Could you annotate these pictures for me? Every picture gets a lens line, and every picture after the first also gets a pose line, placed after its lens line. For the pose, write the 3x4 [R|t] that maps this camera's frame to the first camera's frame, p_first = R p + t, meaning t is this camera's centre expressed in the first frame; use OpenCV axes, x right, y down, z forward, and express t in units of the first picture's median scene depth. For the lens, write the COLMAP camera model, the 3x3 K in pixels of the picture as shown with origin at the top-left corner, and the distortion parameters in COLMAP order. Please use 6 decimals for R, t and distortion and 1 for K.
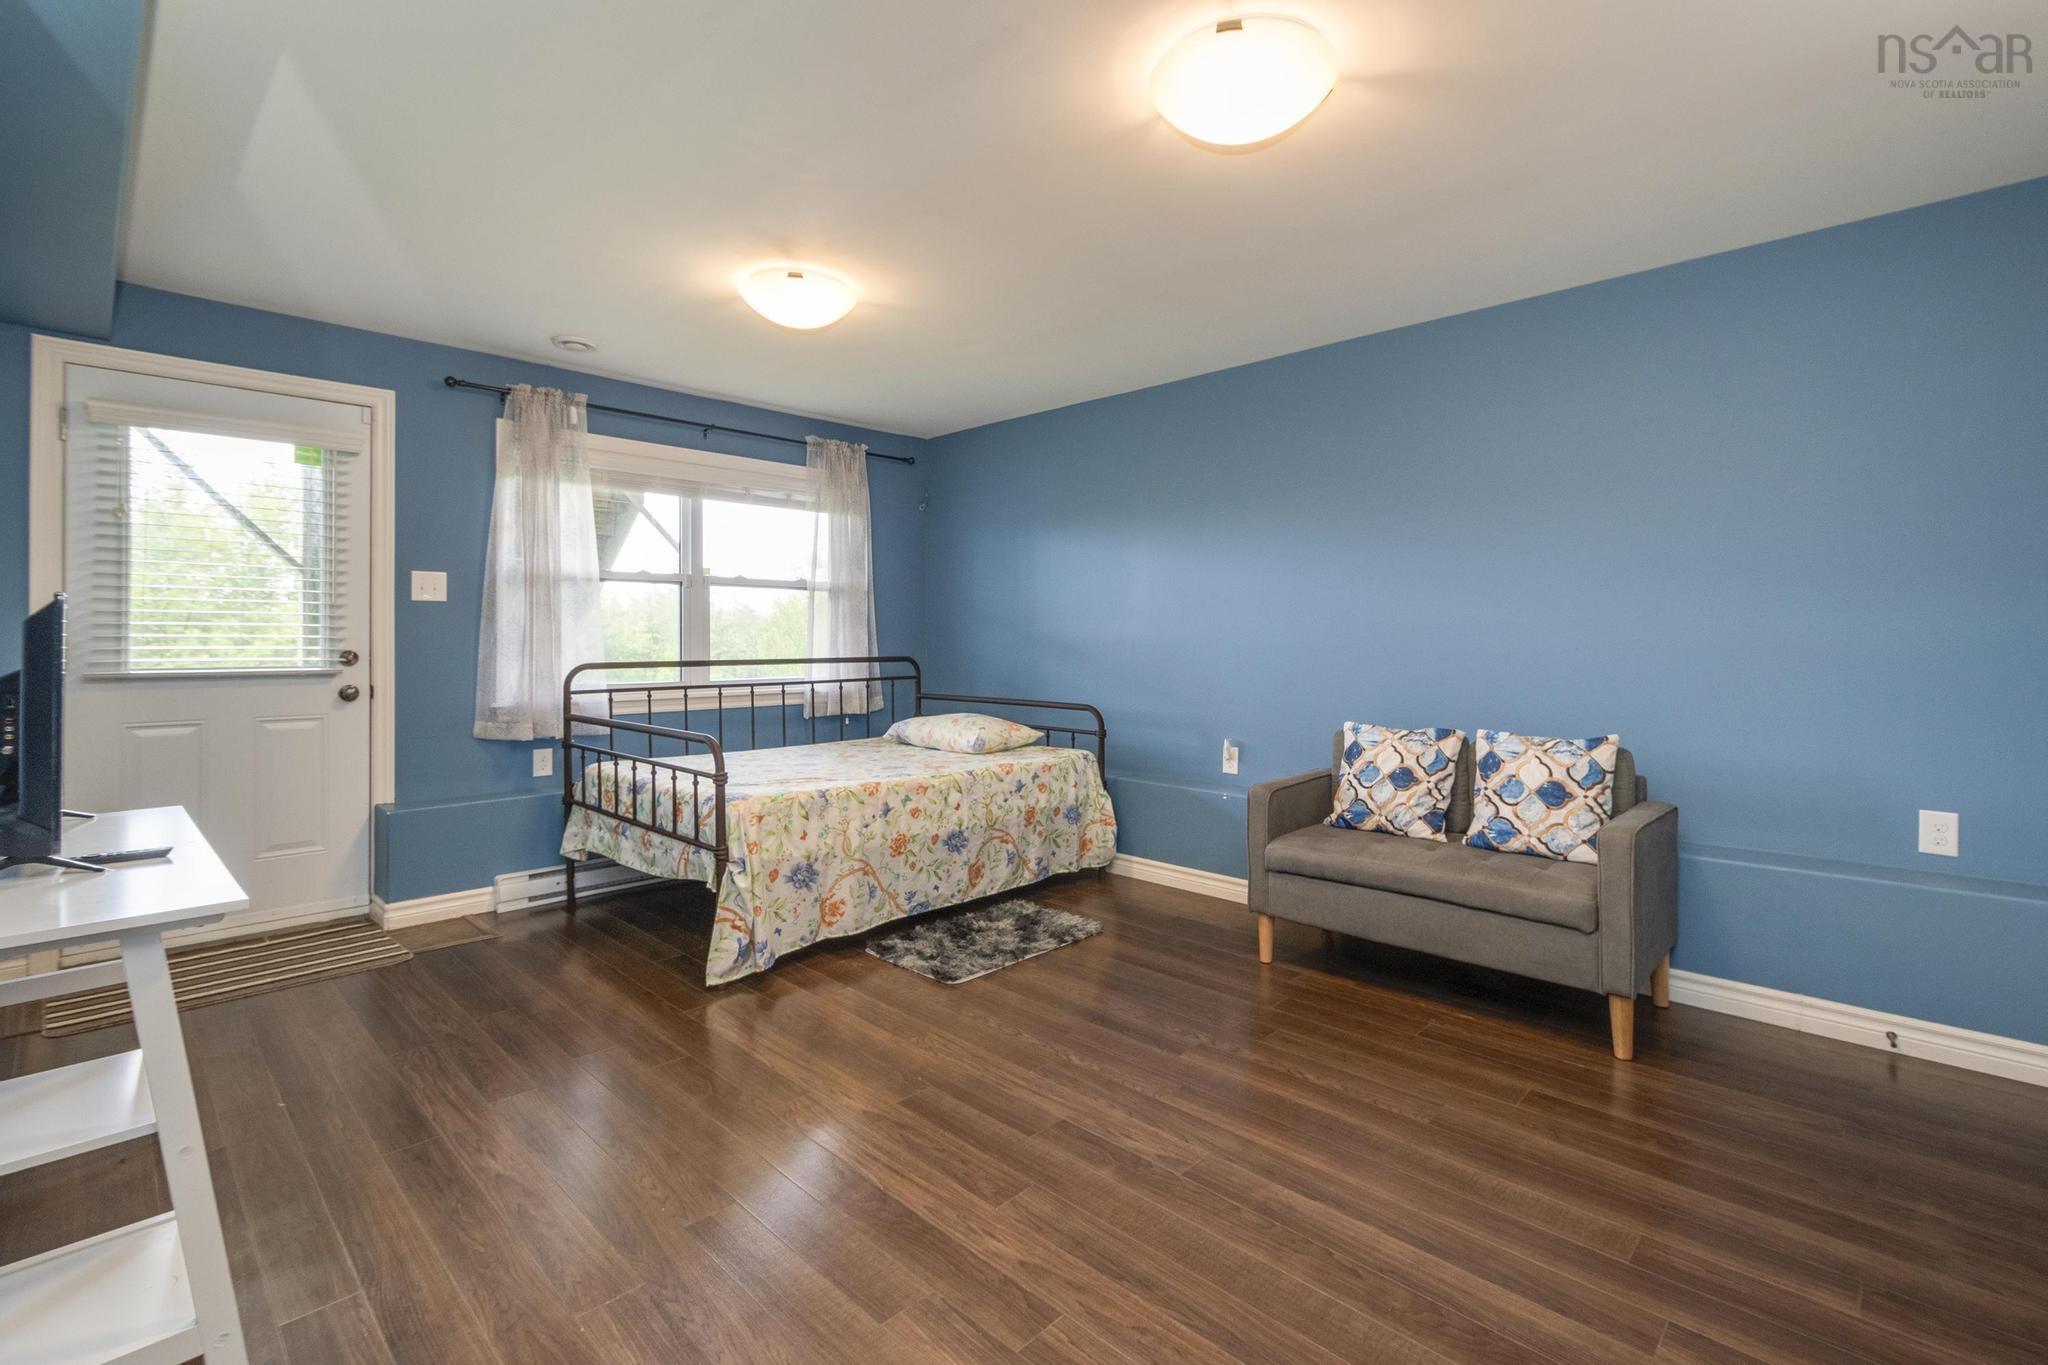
lens RADIAL K [[910.1, 0, 1017.8], [0, 910.1, 662.8], [0, 0, 1]] dist [0.001631, 0.000108]
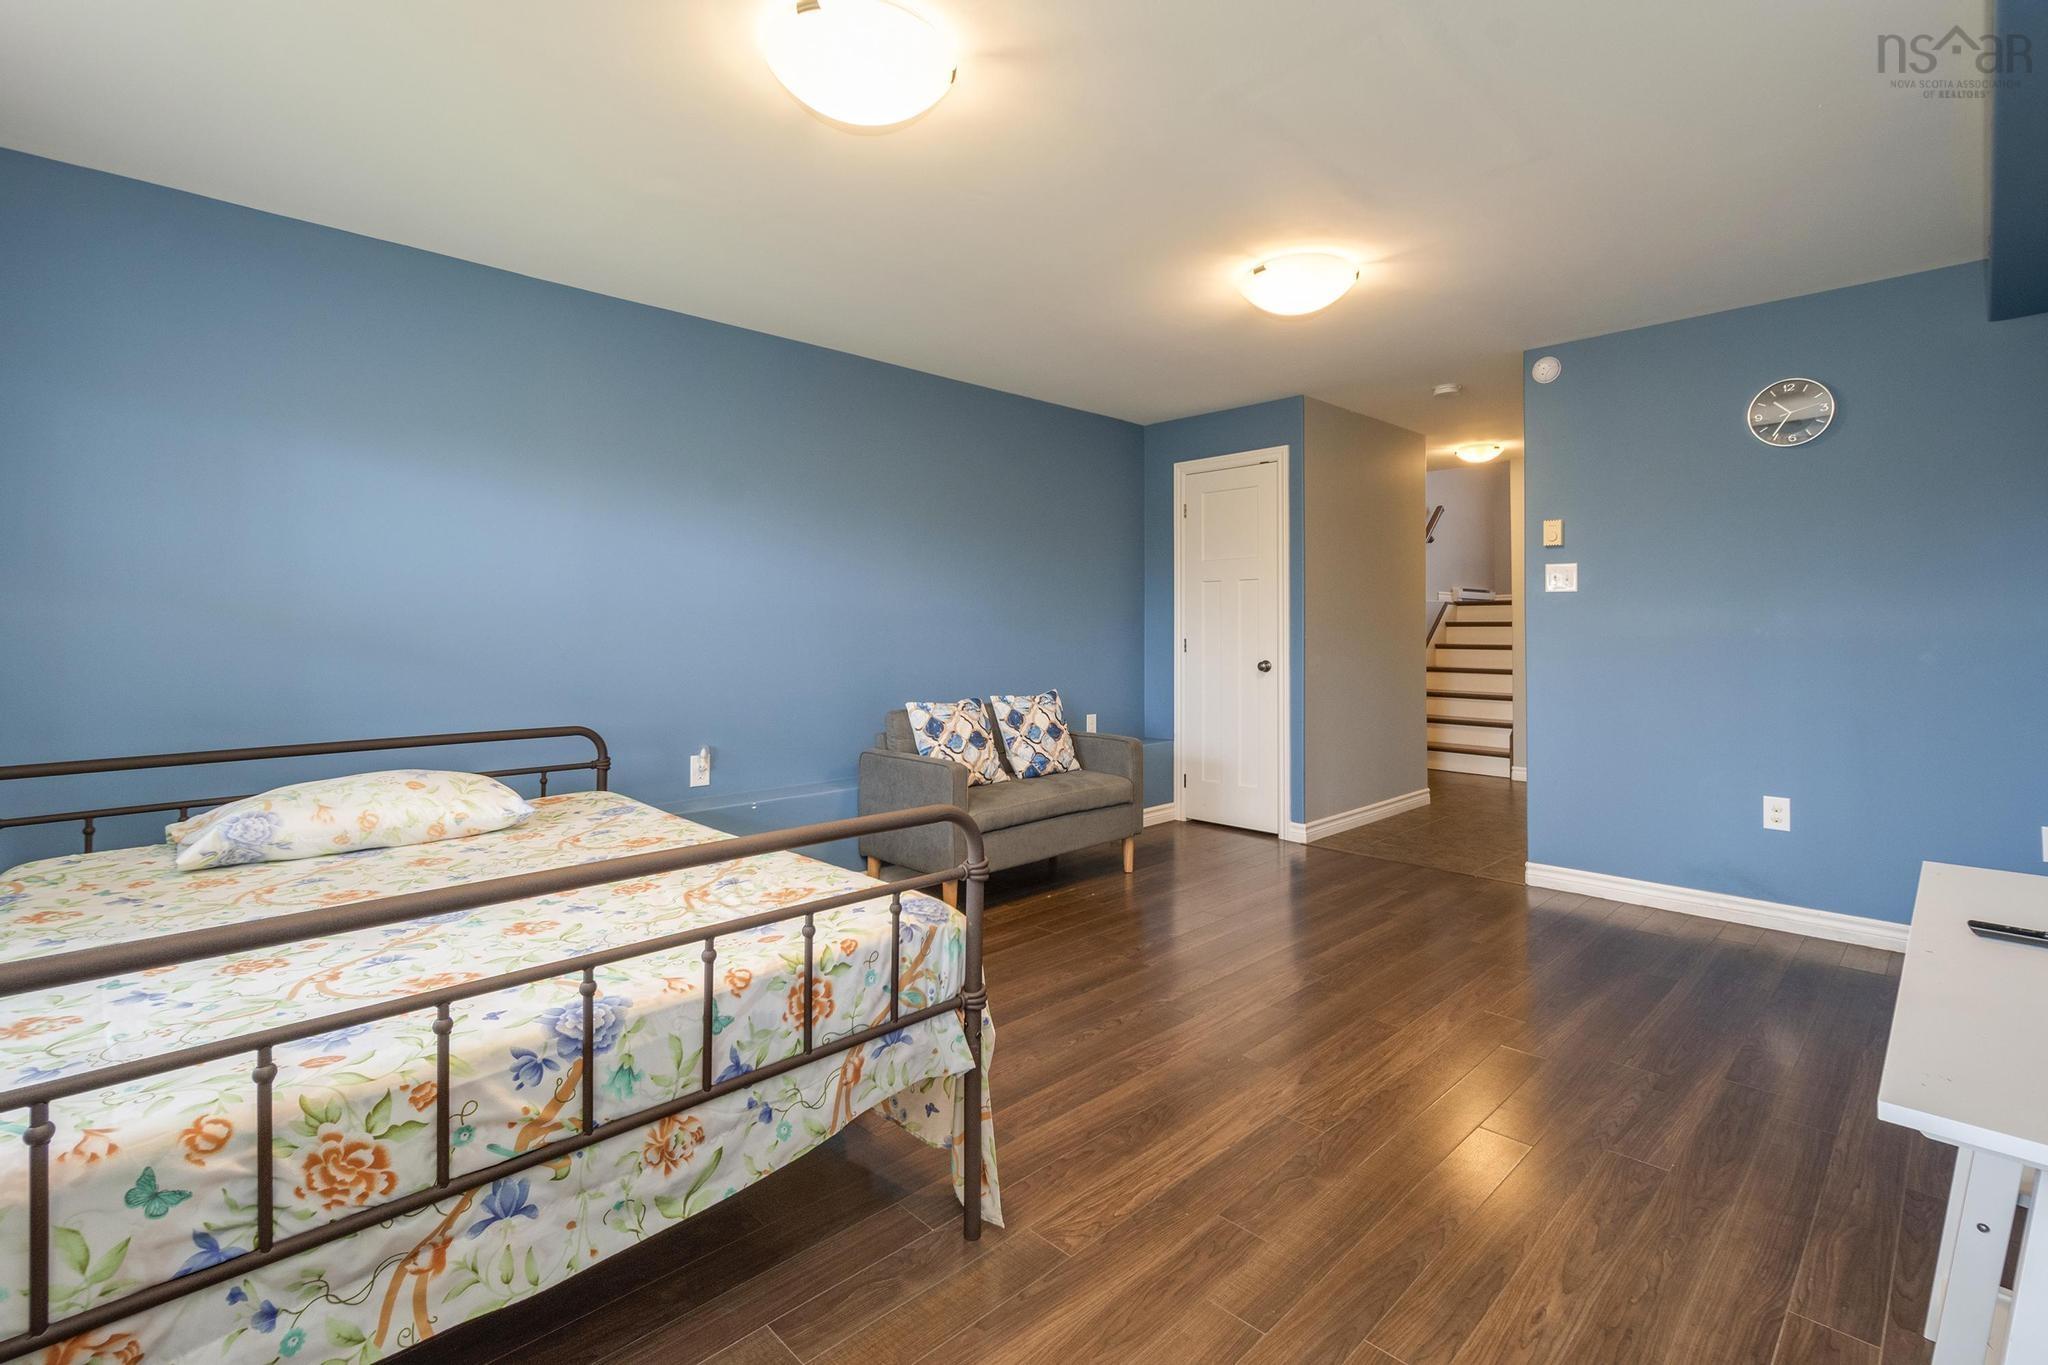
lens RADIAL K [[926.5, 0, 1028.9], [0, 926.5, 620.1], [0, 0, 1]] dist [-0.001304, -0.000818]
pose [[0.025332, 0.009031, 0.999638, -0.966858], [0.027240, 0.999582, -0.009721, -0.028777], [-0.999308, 0.027476, 0.025075, 0.987619]]
